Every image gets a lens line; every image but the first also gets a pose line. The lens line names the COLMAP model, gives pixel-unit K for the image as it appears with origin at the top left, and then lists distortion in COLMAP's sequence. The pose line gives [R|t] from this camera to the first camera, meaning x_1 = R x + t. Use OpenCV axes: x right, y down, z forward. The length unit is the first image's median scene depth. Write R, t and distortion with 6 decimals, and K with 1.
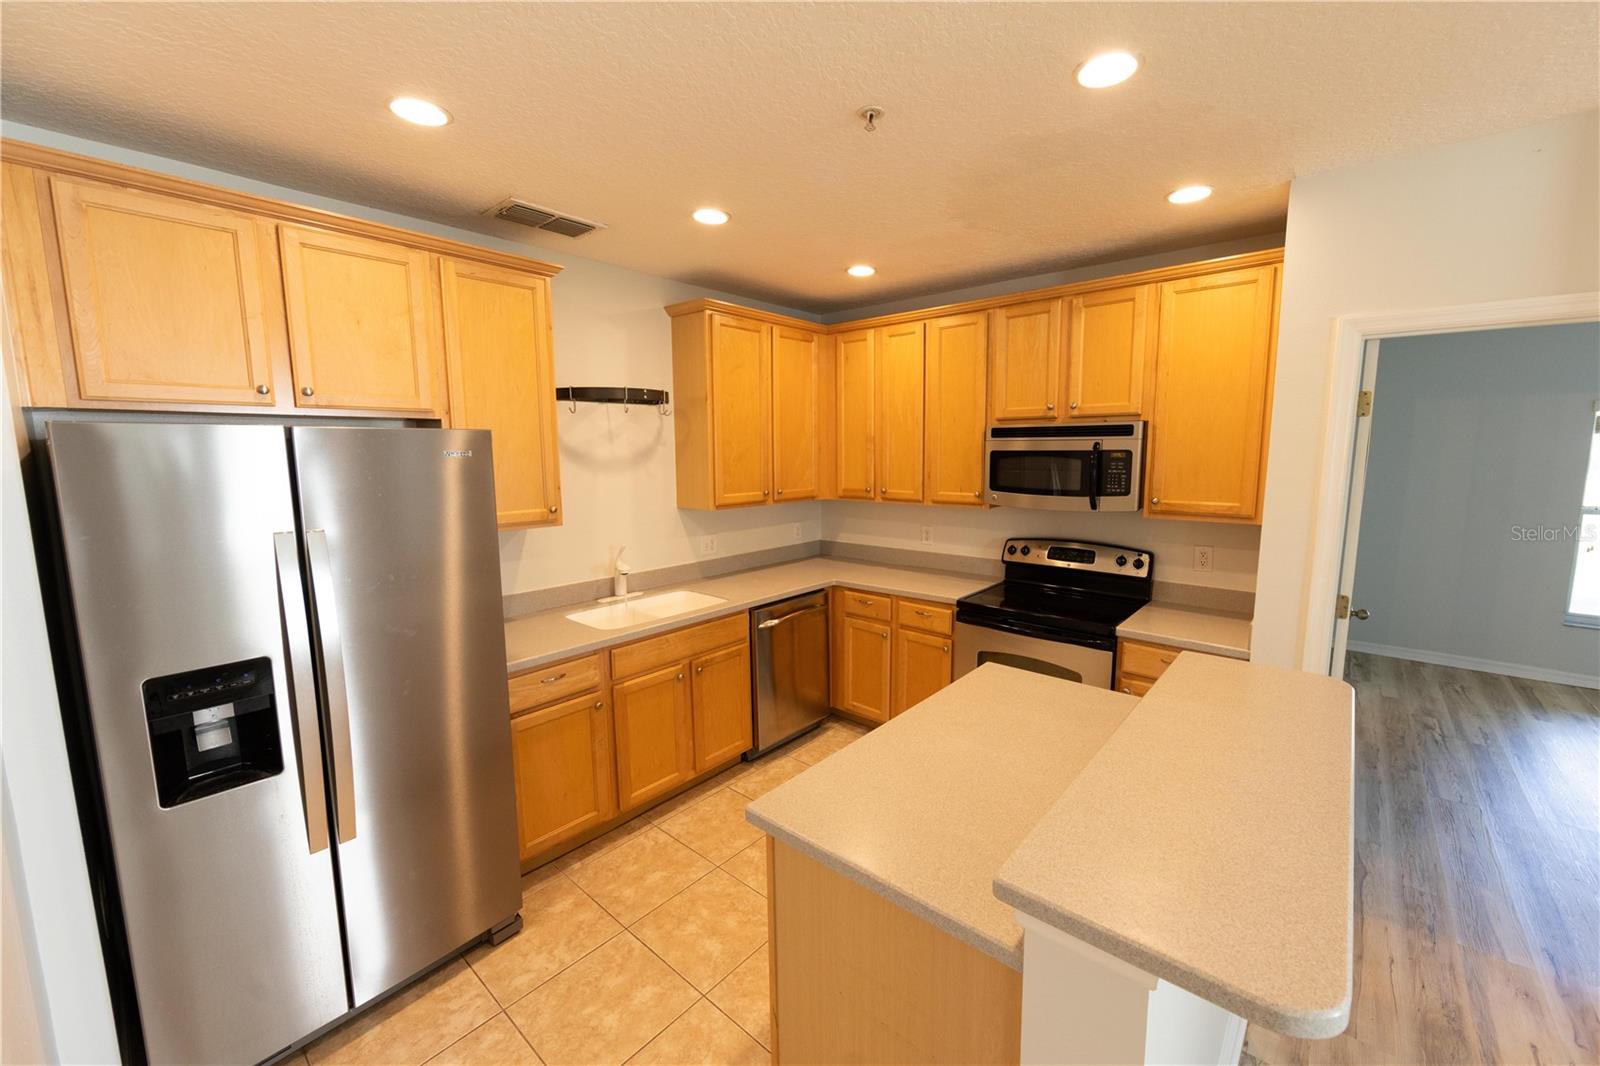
lens RADIAL K [[627.5, 0, 812.2], [0, 627.5, 525.7], [0, 0, 1]] dist [-0.002957, -0.000270]
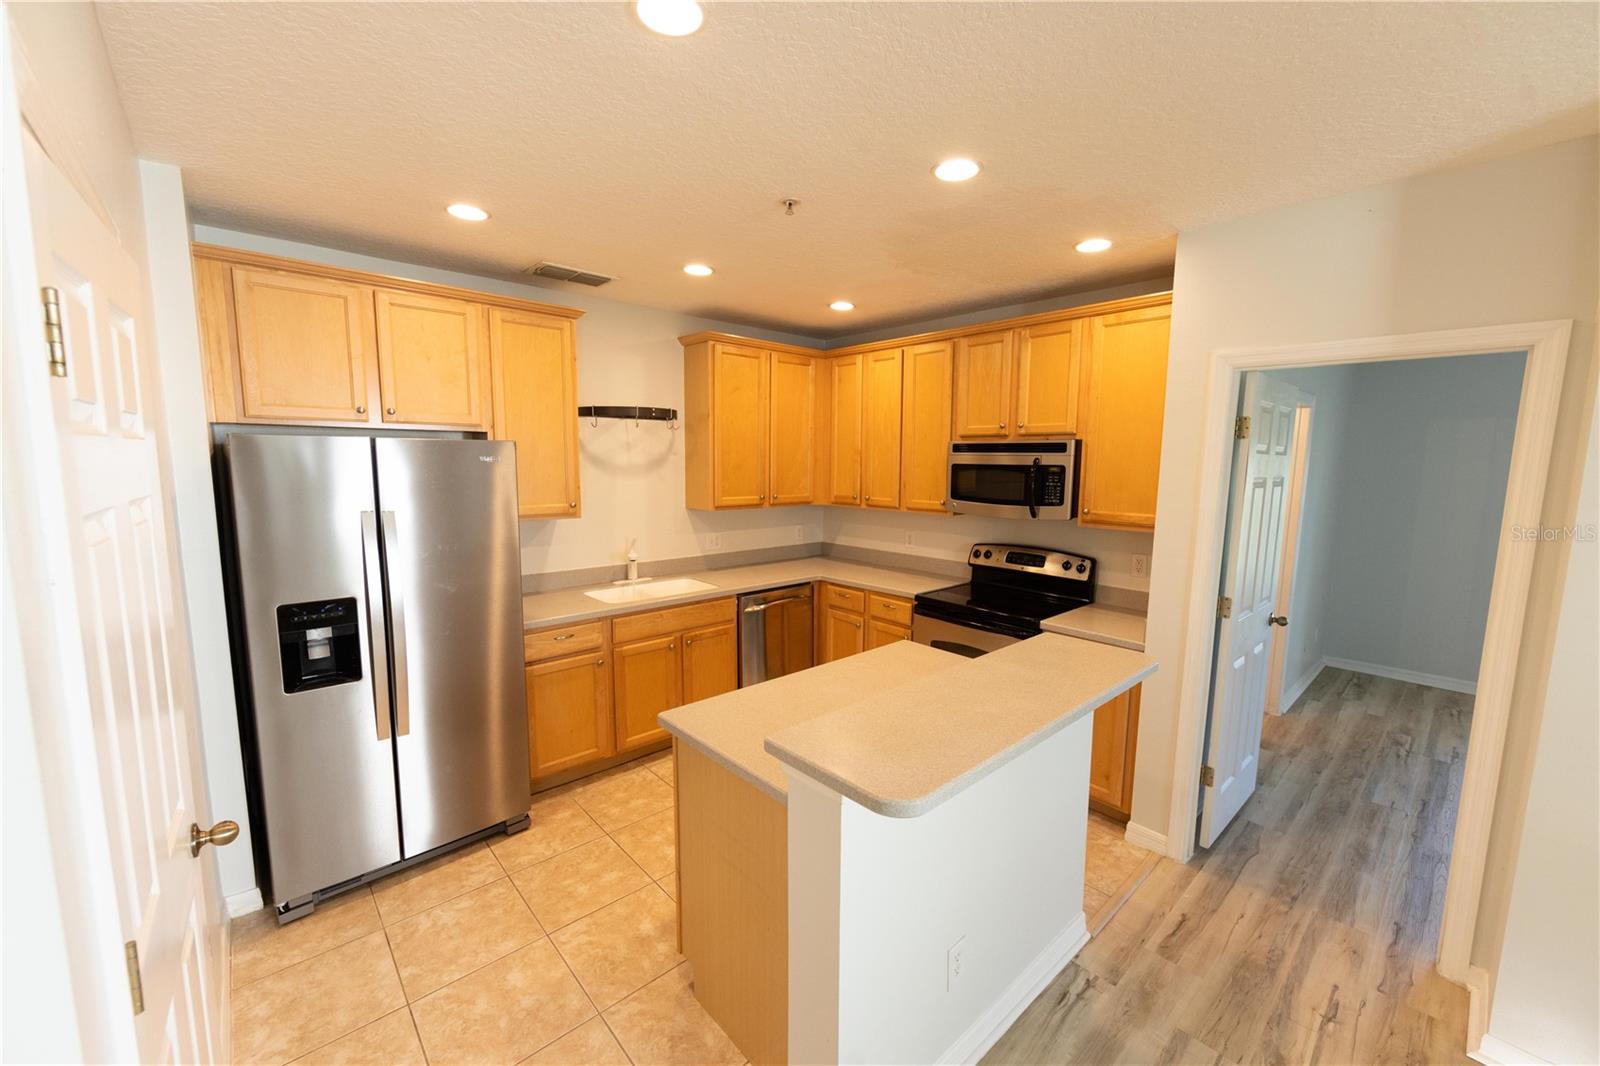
lens RADIAL K [[627.1, 0, 800.0], [0, 627.1, 533.0], [0, 0, 1]] dist [-0.002544, -0.000282]
pose [[0.991922, 0.030838, -0.123047, 0.162314], [-0.031500, 0.999498, -0.003436, 0.017468], [0.122879, 0.007285, 0.992395, -0.154996]]
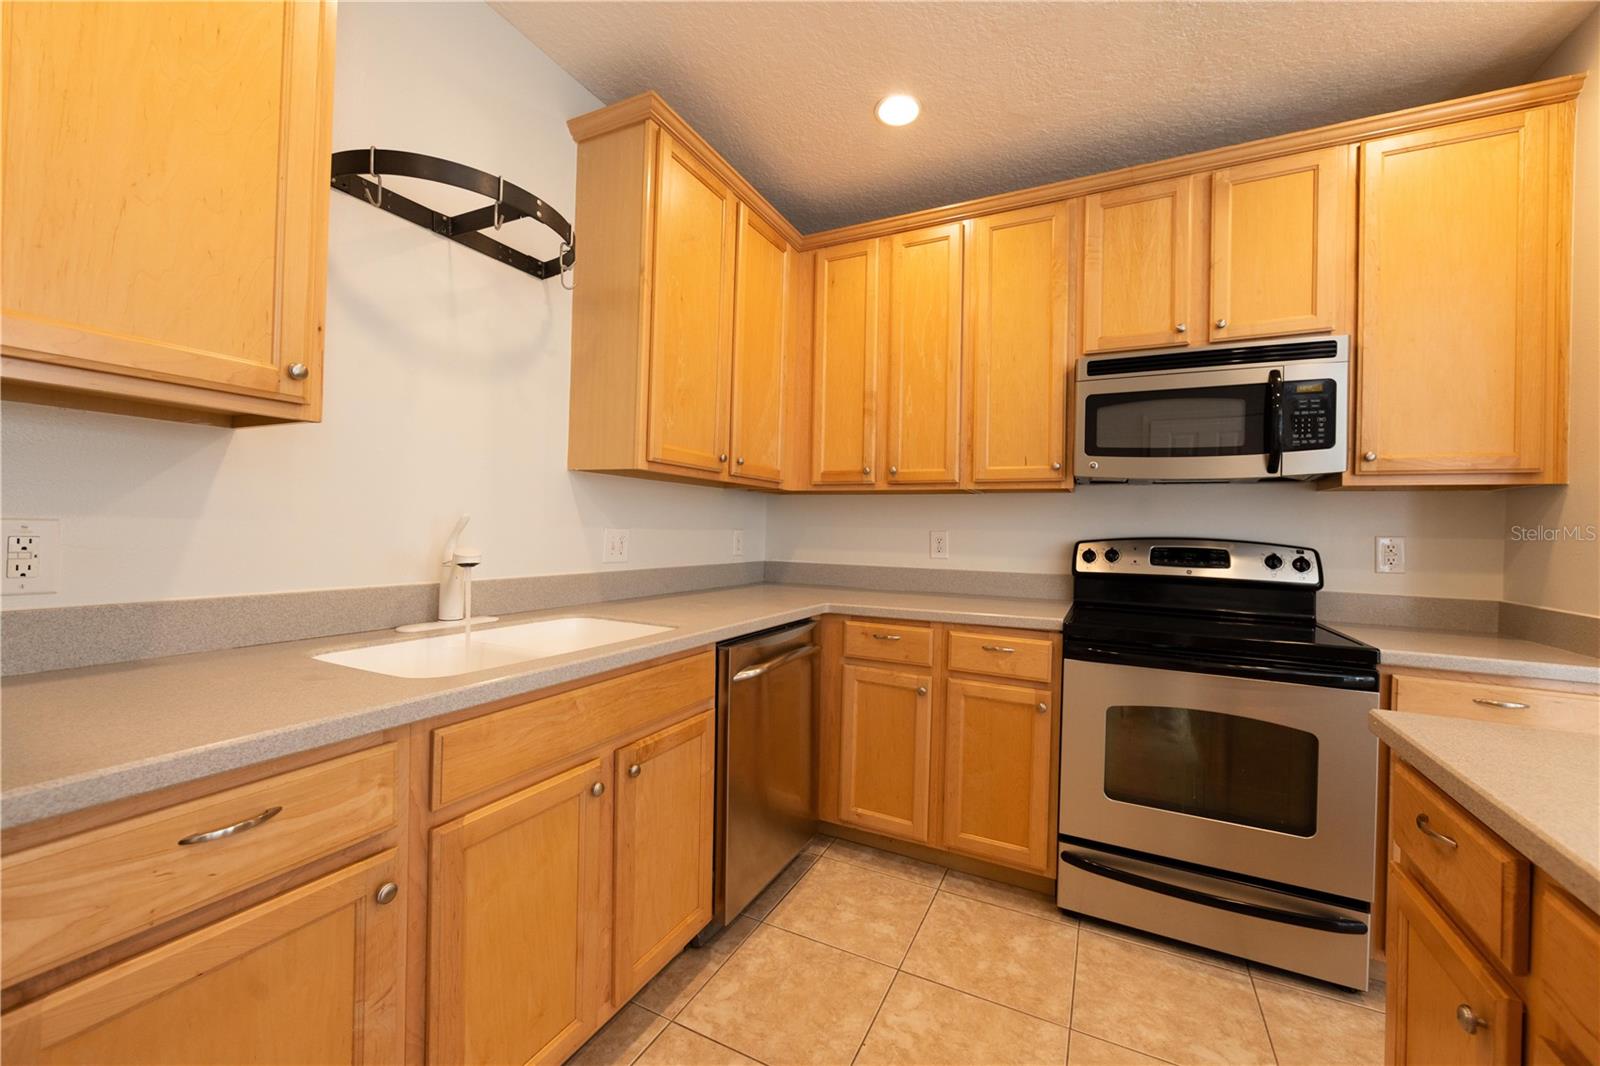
lens RADIAL K [[626.4, 0, 803.0], [0, 626.4, 525.0], [0, 0, 1]] dist [-0.002601, -0.000362]
pose [[0.968590, 0.031401, 0.246672, -0.169449], [0.000591, 0.991701, -0.128564, 0.104373], [-0.248662, 0.124671, 0.960533, 0.474798]]
